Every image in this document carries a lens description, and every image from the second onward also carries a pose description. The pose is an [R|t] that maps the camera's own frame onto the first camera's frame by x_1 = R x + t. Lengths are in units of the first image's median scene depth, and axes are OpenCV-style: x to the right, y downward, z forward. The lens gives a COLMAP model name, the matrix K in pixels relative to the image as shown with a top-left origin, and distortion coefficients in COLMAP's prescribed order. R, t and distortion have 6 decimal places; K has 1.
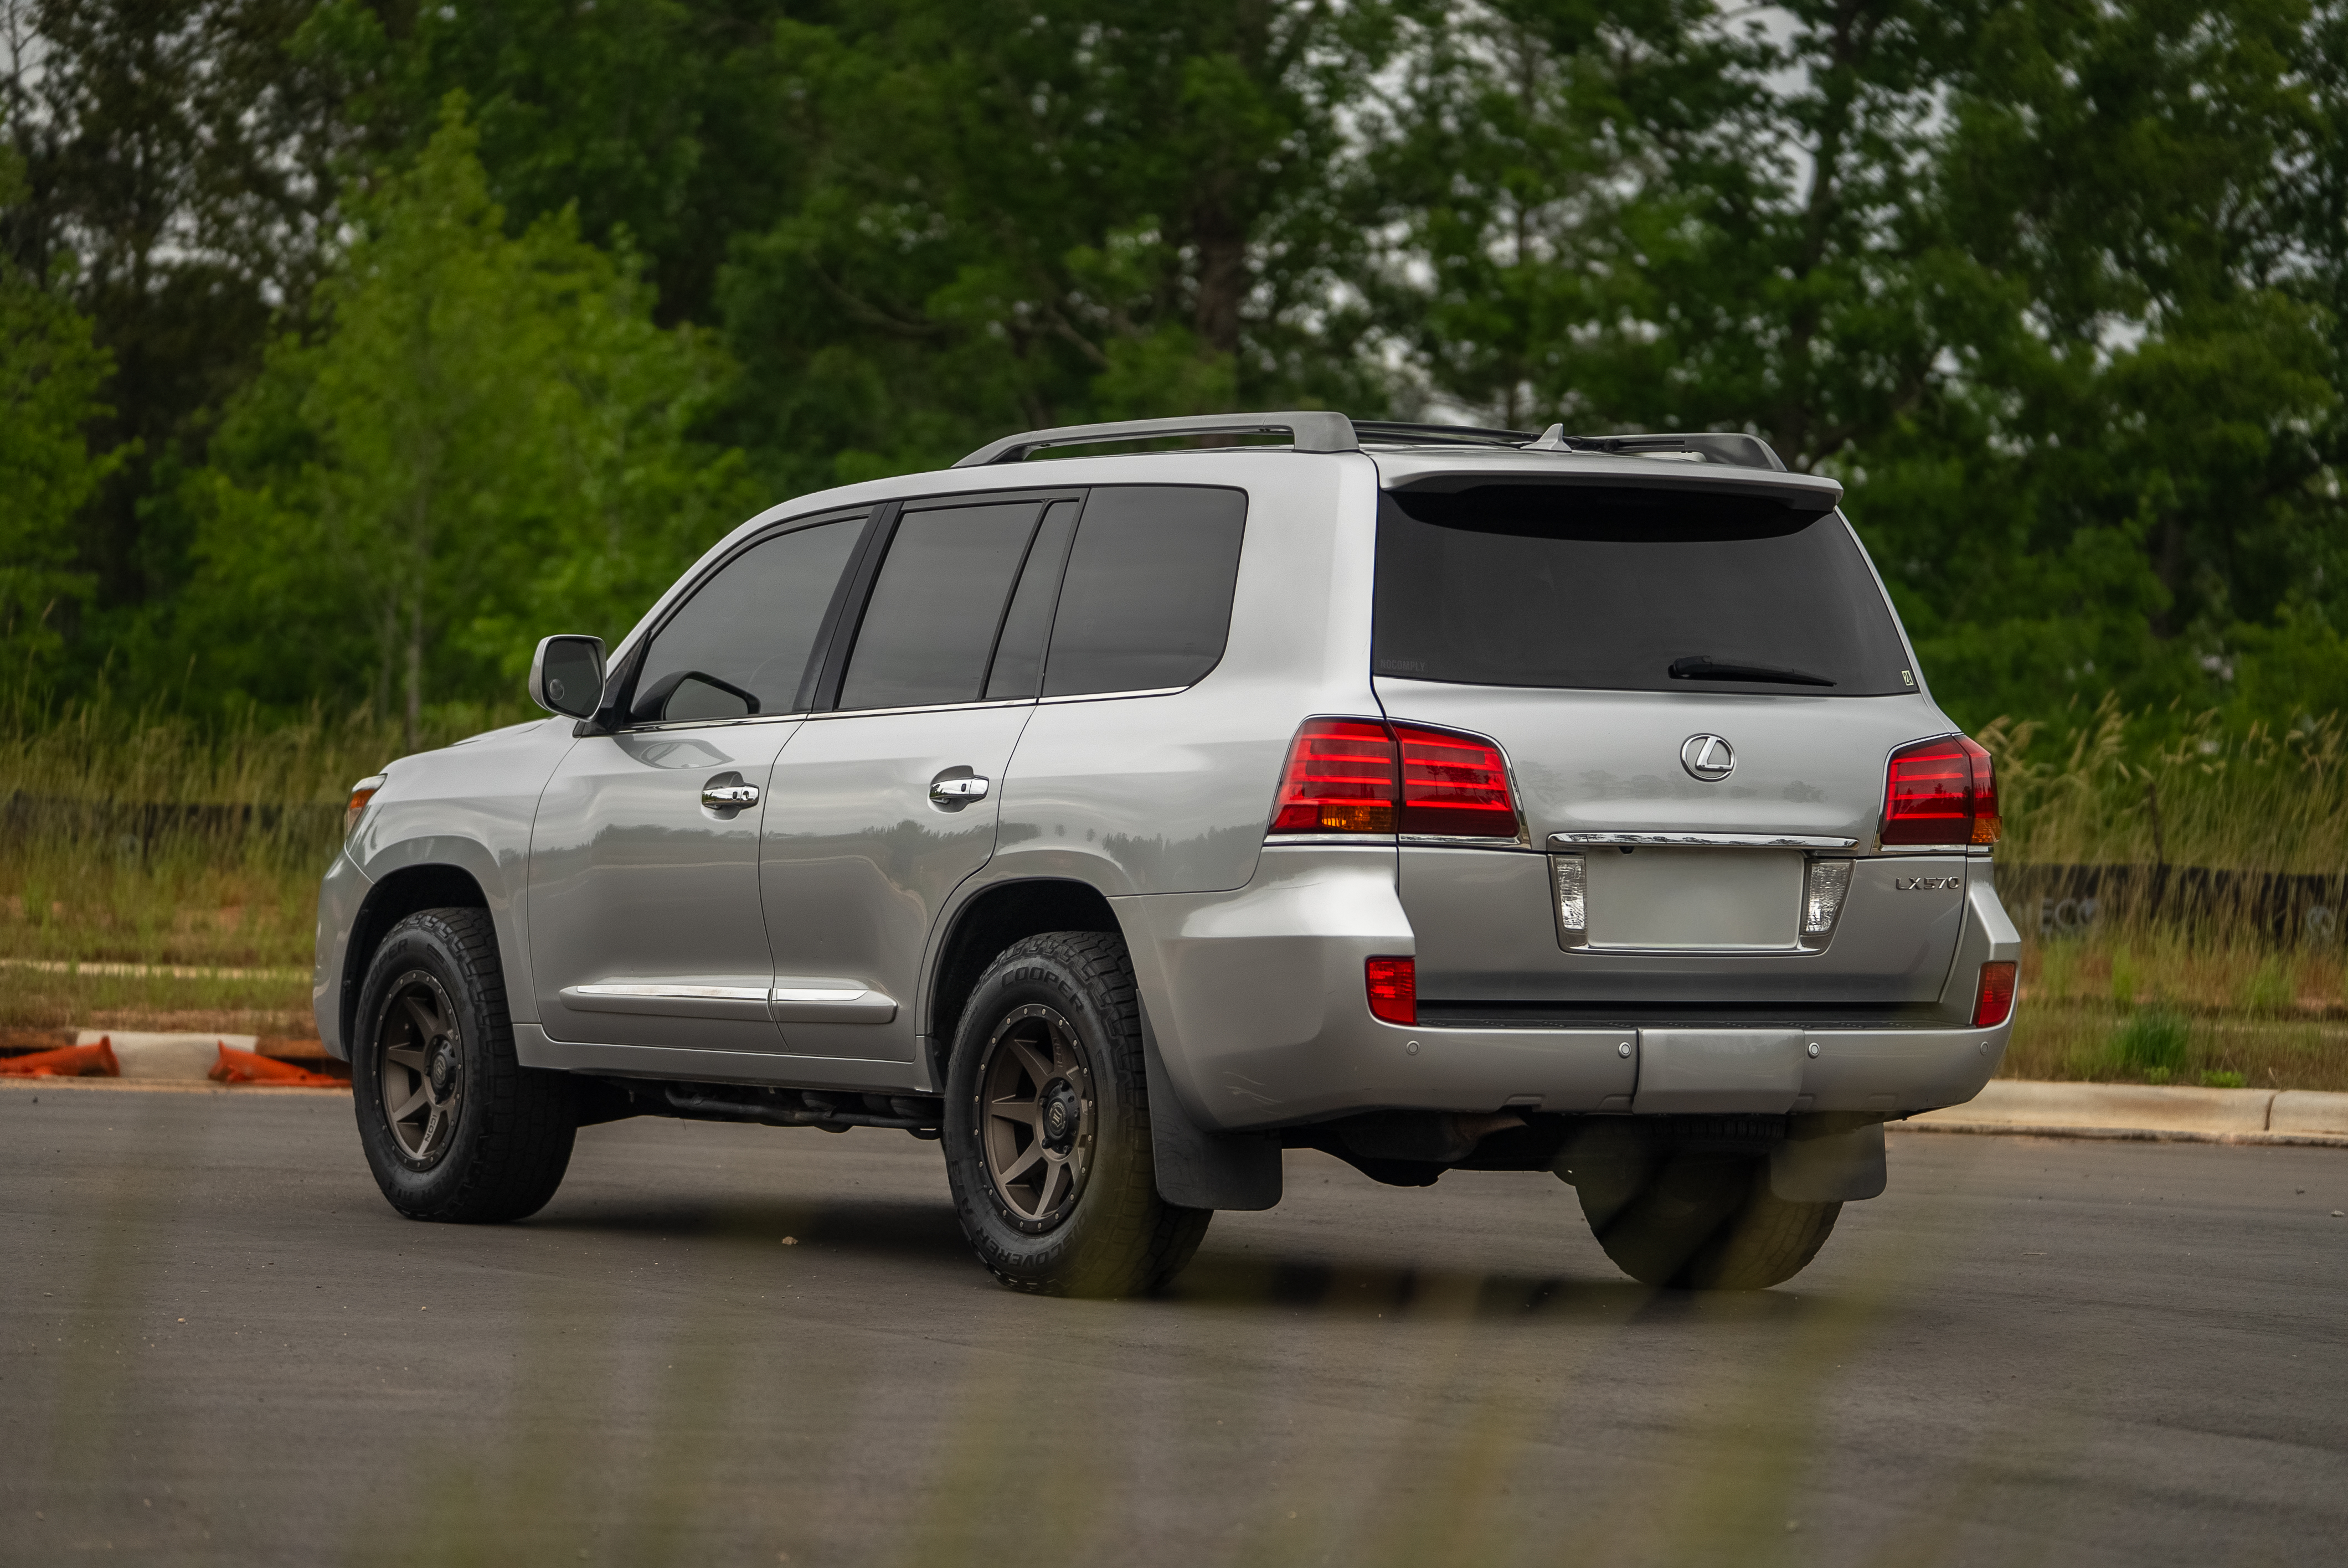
lens RADIAL K [[7483.0, 0, 1174.0], [0, 7483.0, 784.0], [0, 0, 1]] dist [-0.090137, 12.749825]
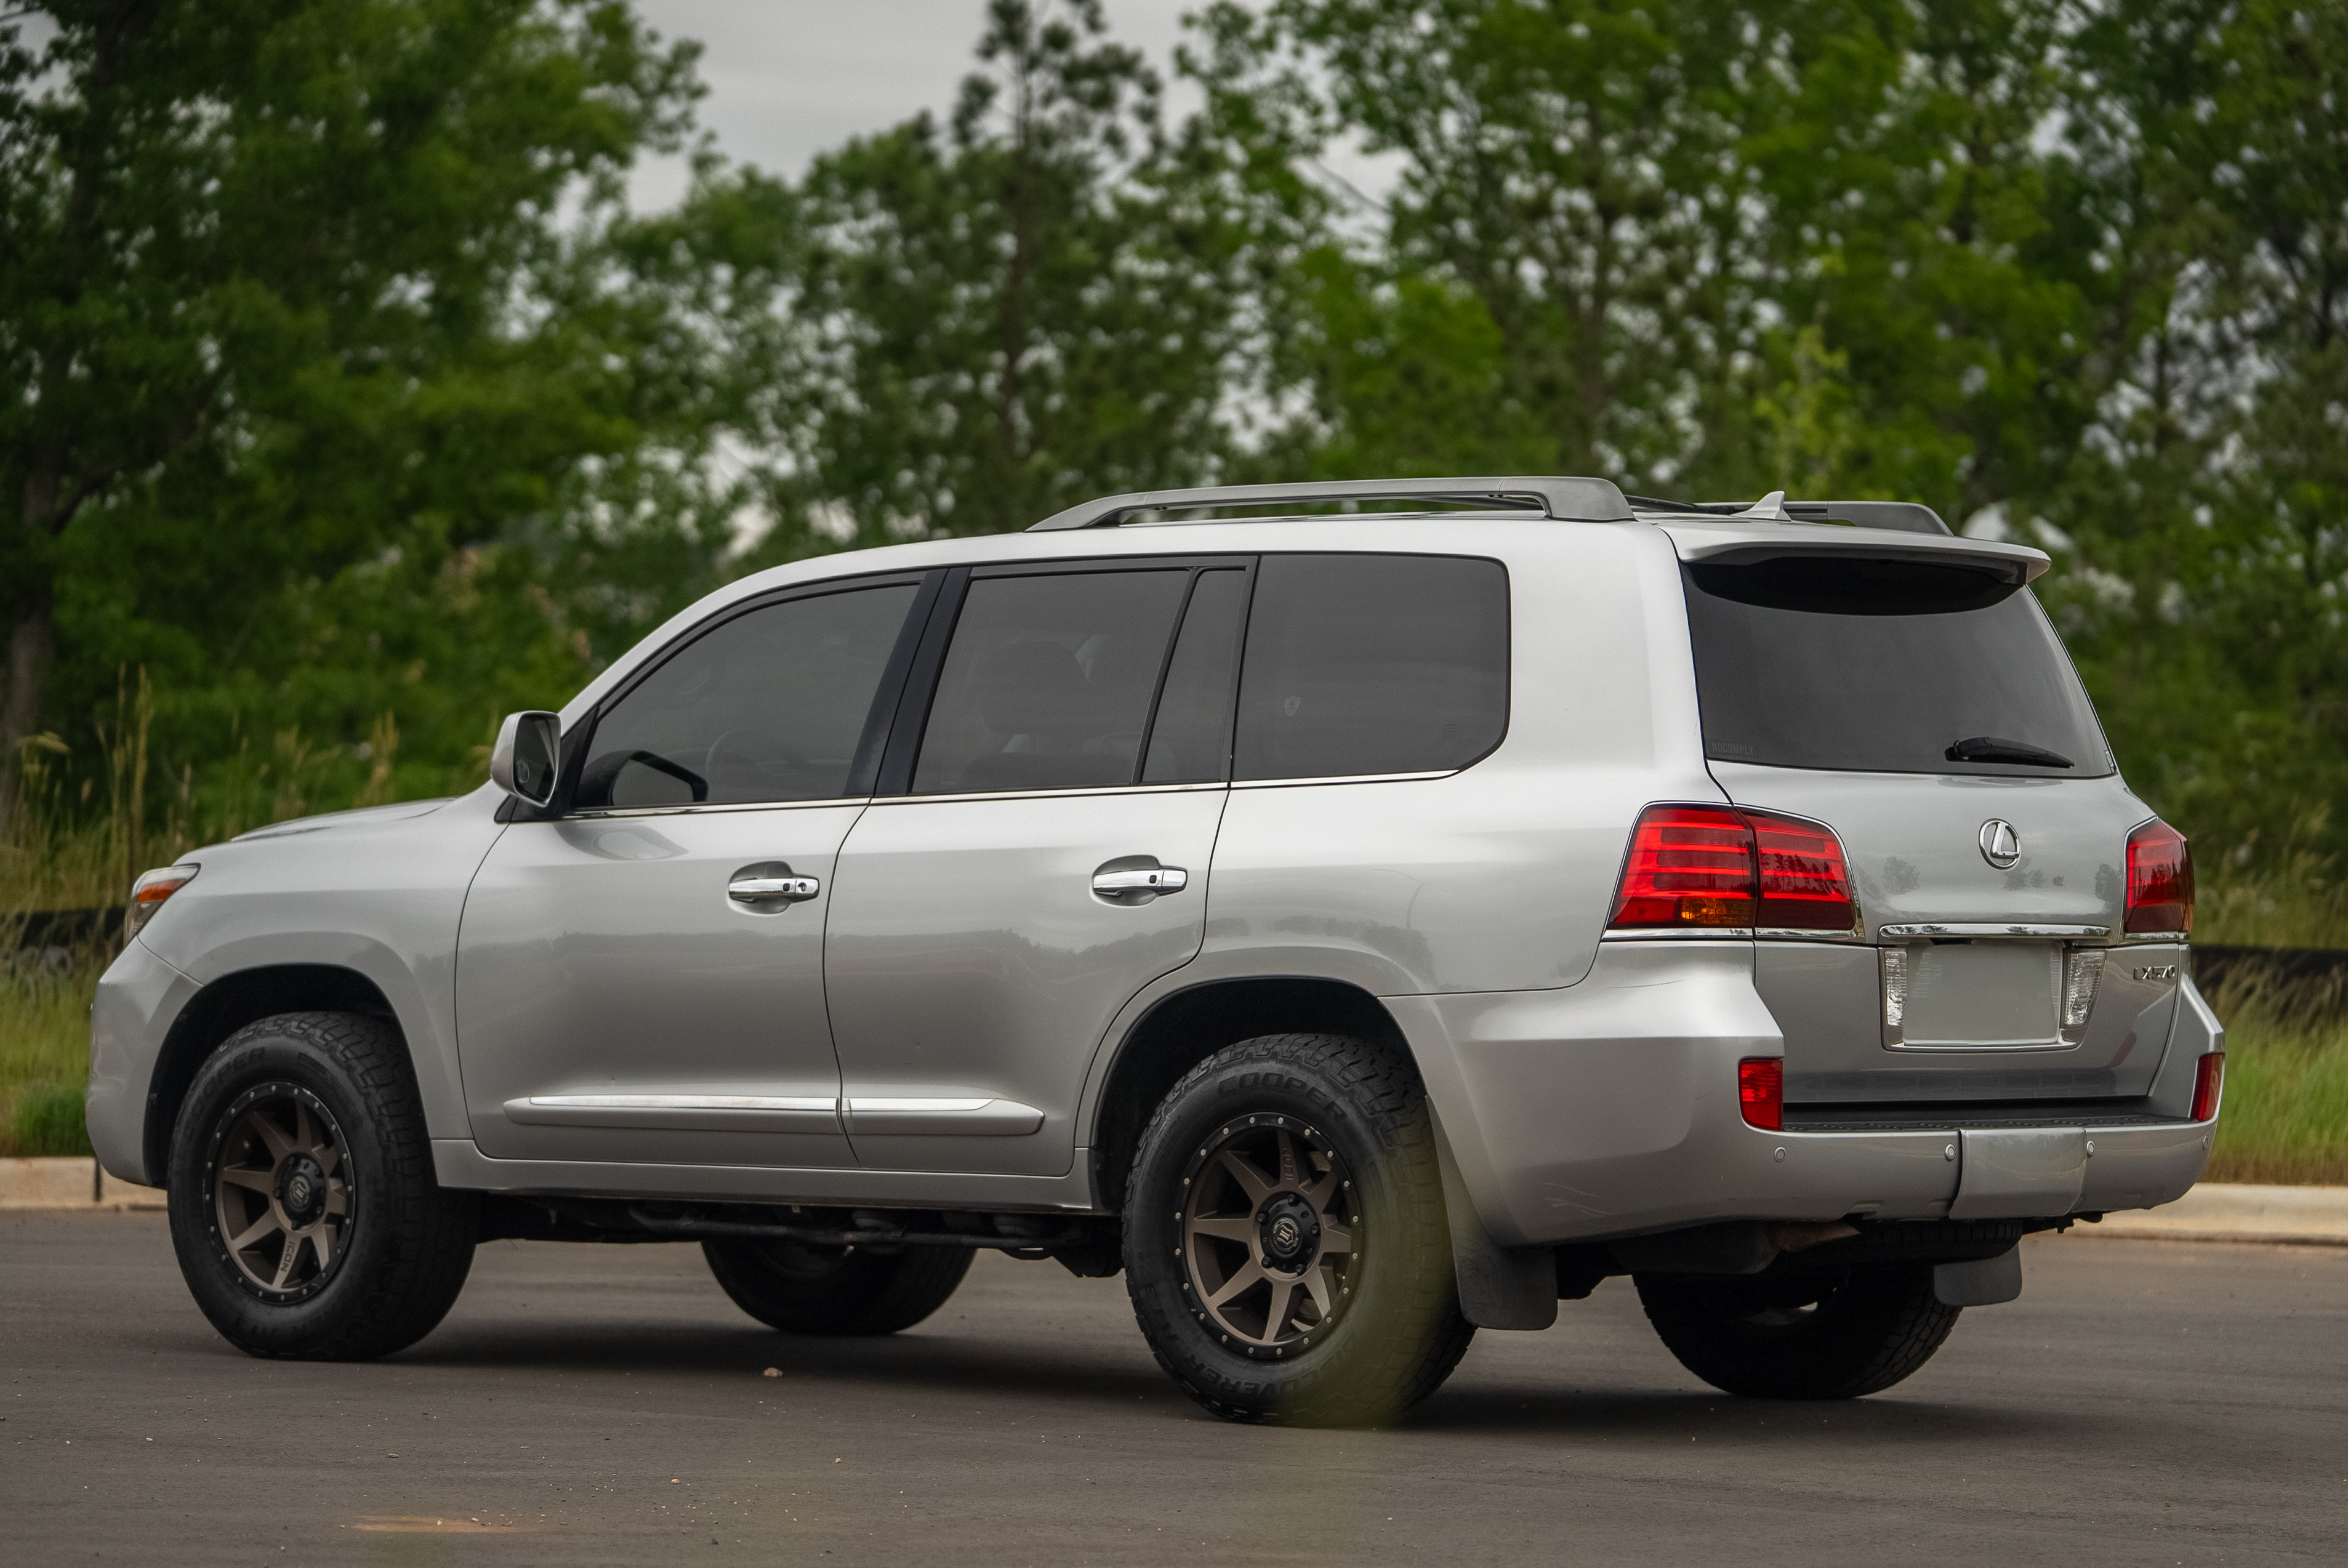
lens RADIAL K [[7948.2, 0, 1174.0], [0, 7948.2, 784.0], [0, 0, 1]] dist [0.001513, -0.216367]
pose [[0.958172, -0.003188, 0.286176, -0.309826], [0.005007, 0.999972, -0.005625, -0.005816], [-0.286150, 0.006822, 0.958160, 0.057780]]
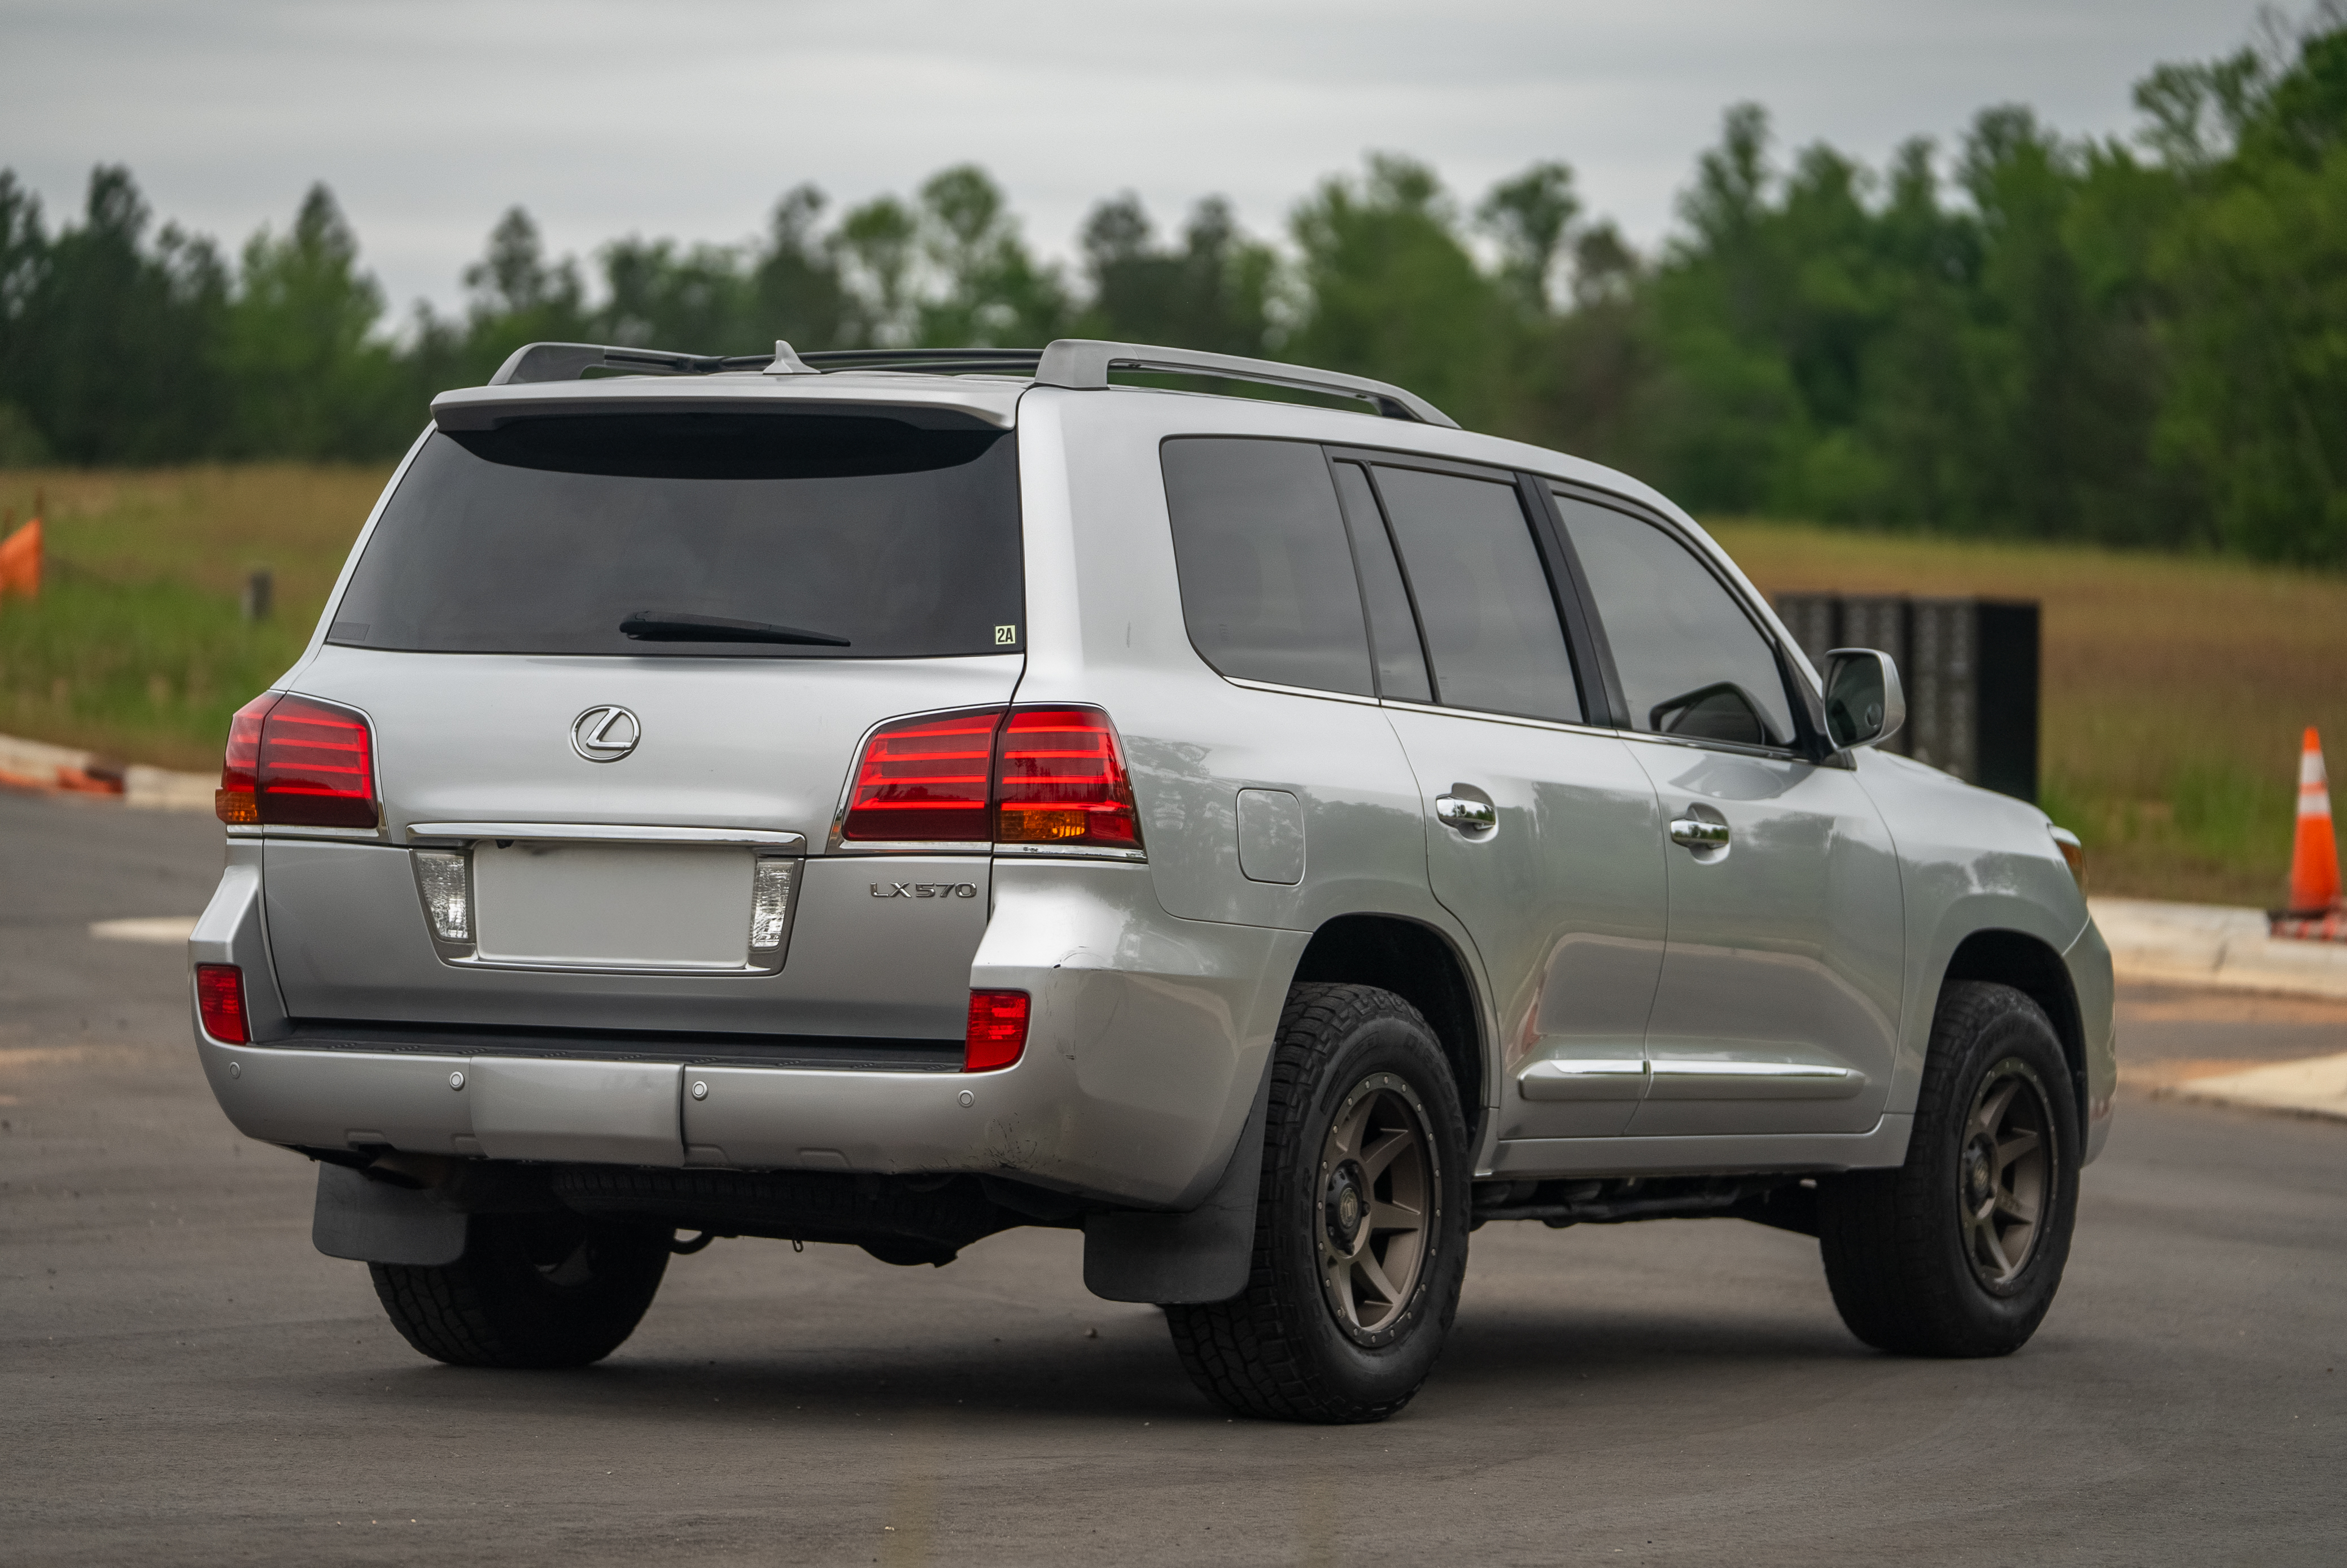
lens RADIAL K [[9125.9, 0, 1173.5], [0, 9125.9, 784.0], [0, 0, 1]] dist [0.288327, 3.197832]
pose [[0.468179, -0.014301, -0.883518, 0.966674], [-0.011821, 0.999678, -0.022445, 0.023323], [0.883555, 0.020952, 0.467859, 0.564741]]
